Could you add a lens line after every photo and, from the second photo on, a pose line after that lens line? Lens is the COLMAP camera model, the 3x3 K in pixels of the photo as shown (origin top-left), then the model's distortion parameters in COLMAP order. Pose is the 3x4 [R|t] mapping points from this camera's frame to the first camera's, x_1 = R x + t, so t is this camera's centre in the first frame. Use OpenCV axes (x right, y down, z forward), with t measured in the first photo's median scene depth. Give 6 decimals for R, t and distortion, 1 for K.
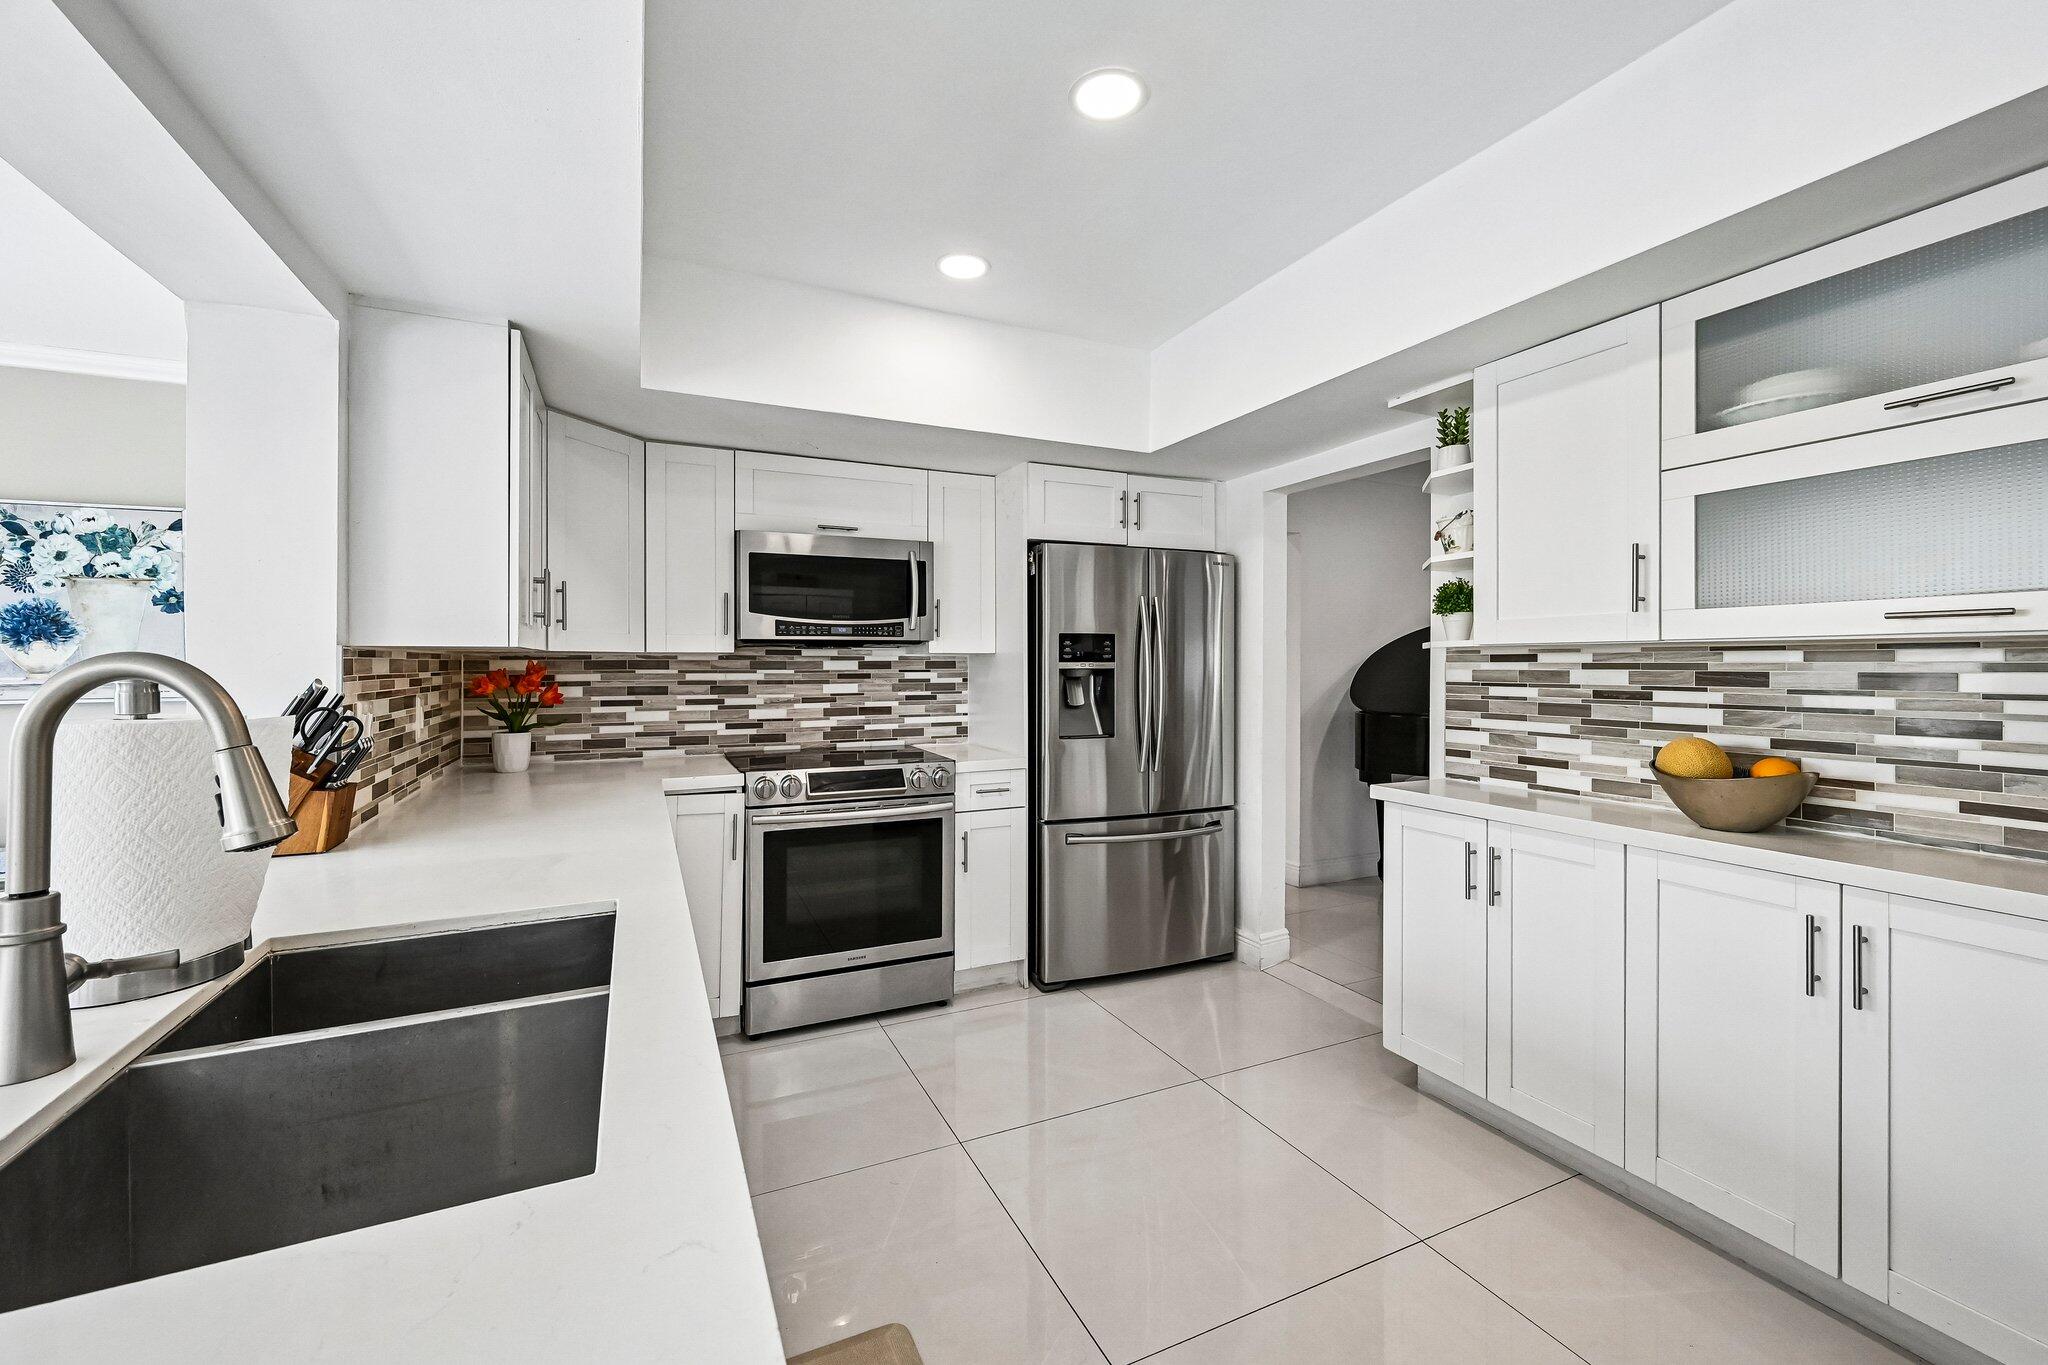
lens RADIAL K [[828.0, 0, 1020.9], [0, 828.0, 670.9], [0, 0, 1]] dist [-0.000958, 0.000142]
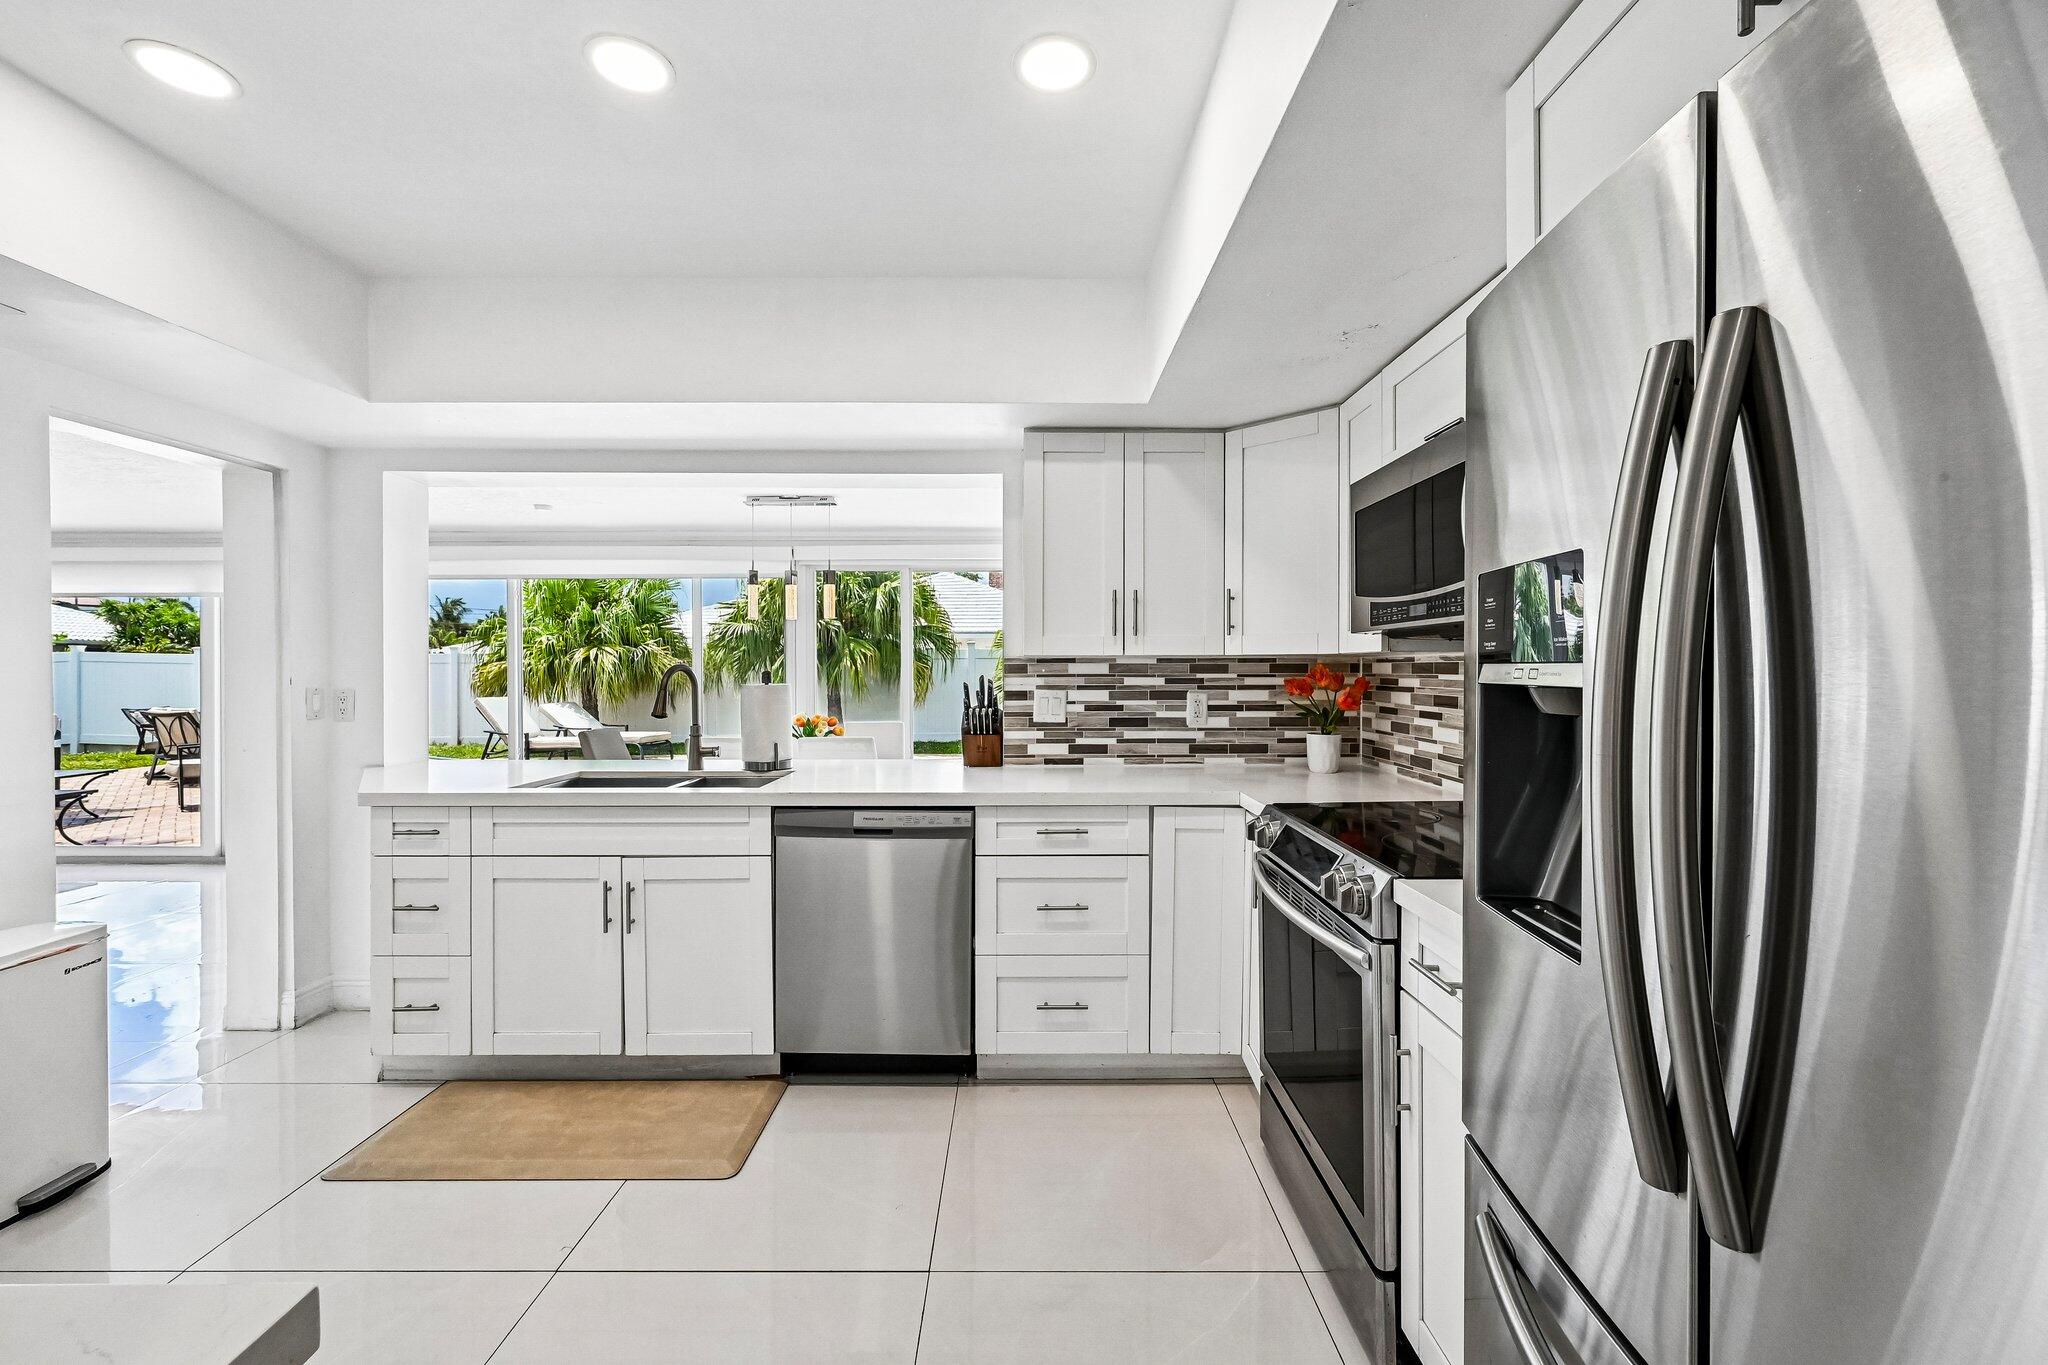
lens RADIAL K [[828.0, 0, 1020.9], [0, 828.0, 670.9], [0, 0, 1]] dist [-0.000958, 0.000142]
pose [[-0.419588, 0.005607, -0.907697, 0.414937], [-0.006935, 0.999932, 0.009382, -0.009191], [0.907688, 0.010232, -0.419520, 0.957806]]
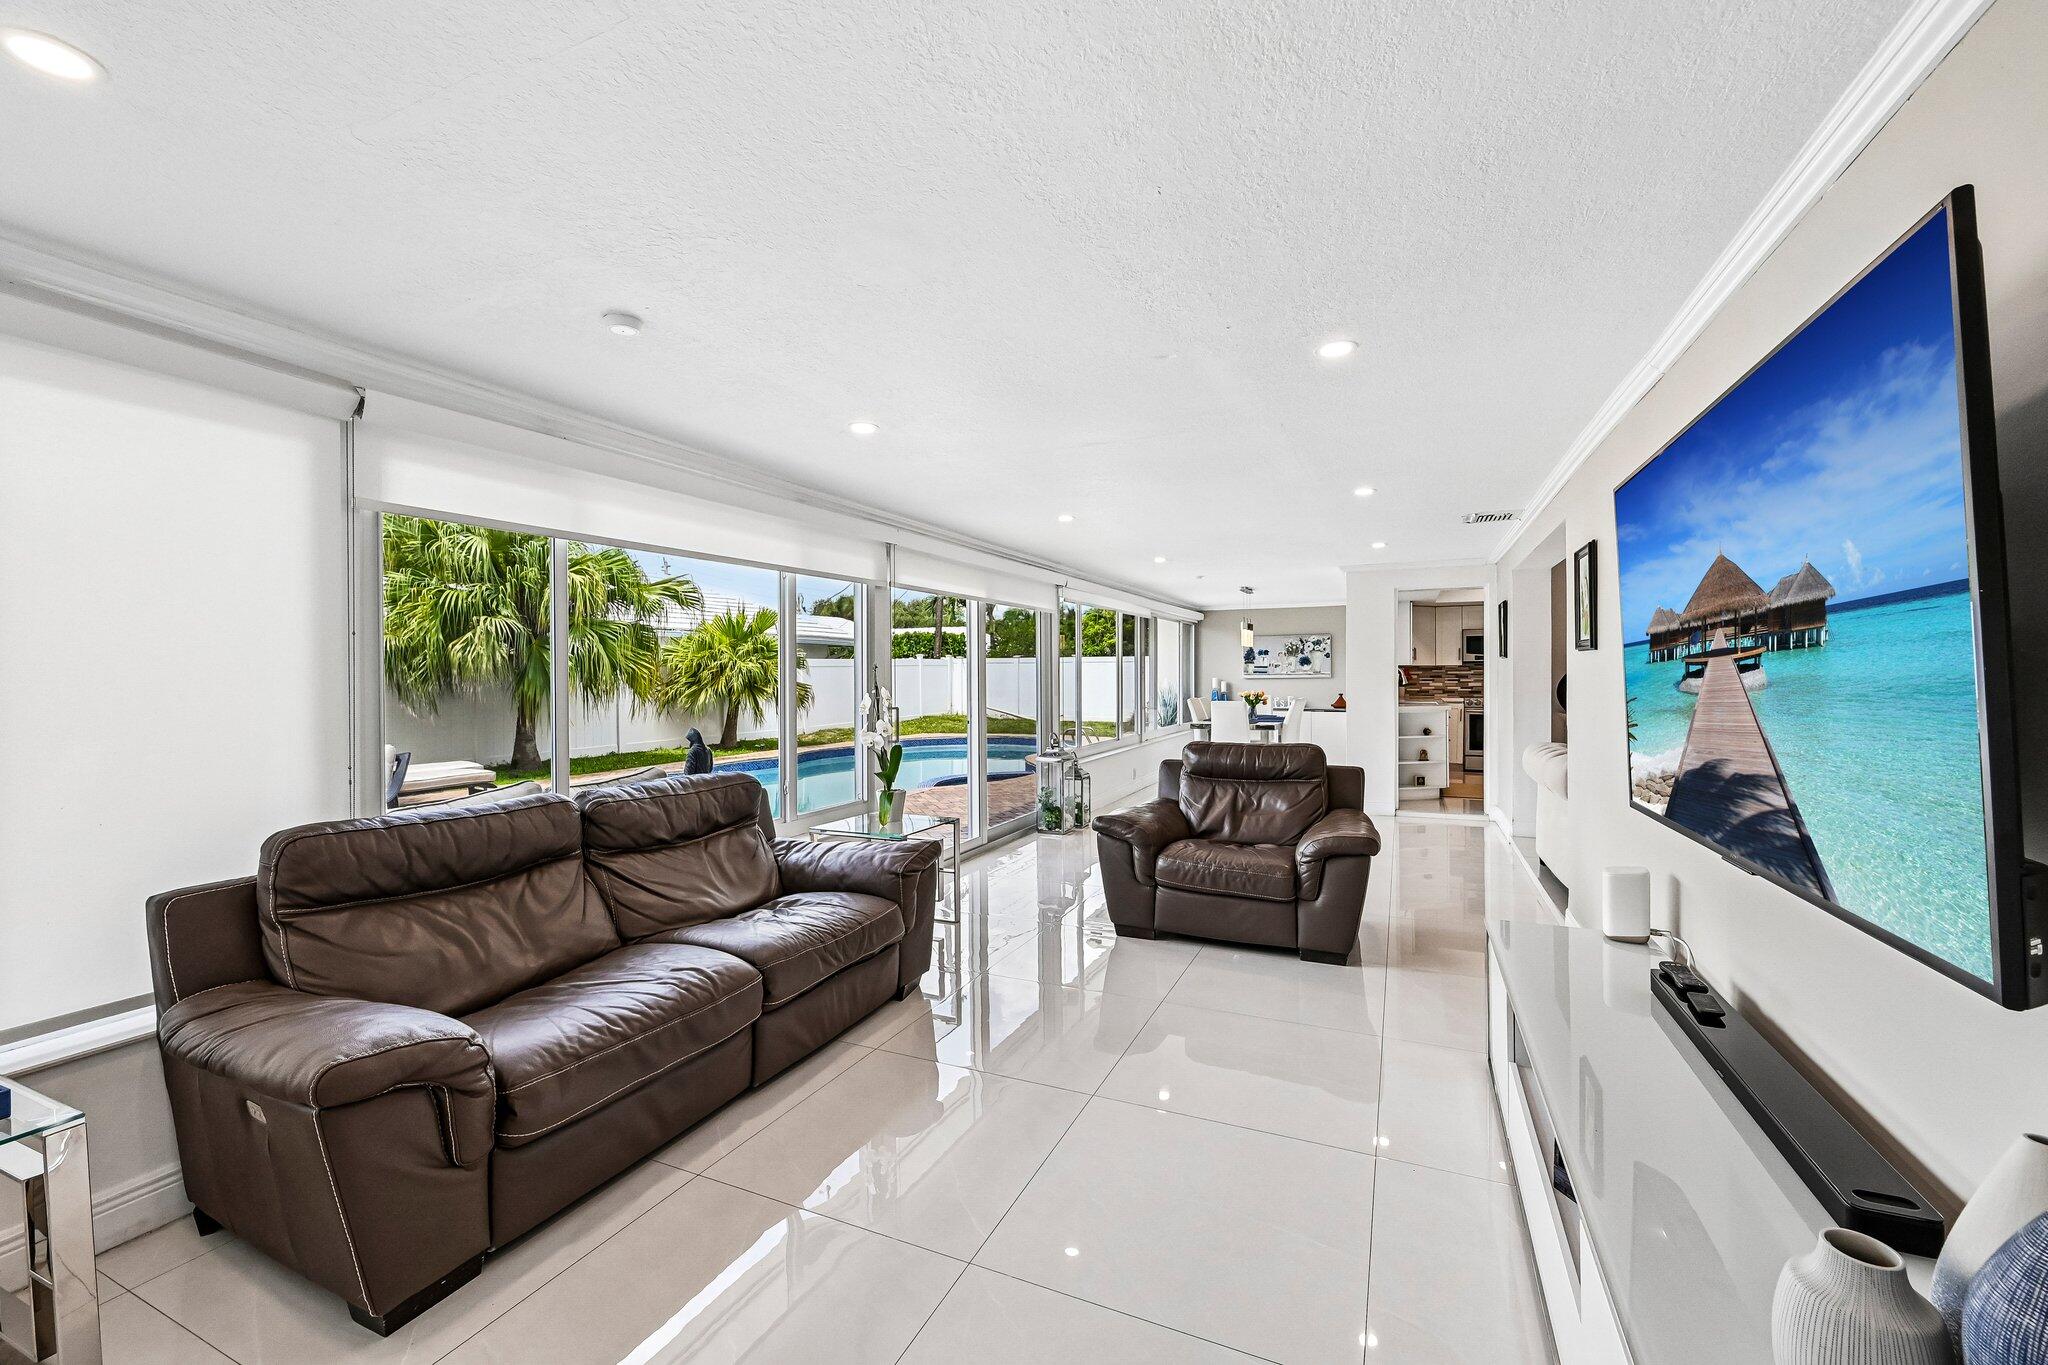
lens RADIAL K [[828.0, 0, 1020.9], [0, 828.0, 670.9], [0, 0, 1]] dist [-0.000958, 0.000142]
pose [[0.647467, -0.006603, -0.762064, 1.019766], [-0.001645, 0.999948, -0.010062, 0.036903], [0.762091, 0.007768, 0.647423, -2.460792]]
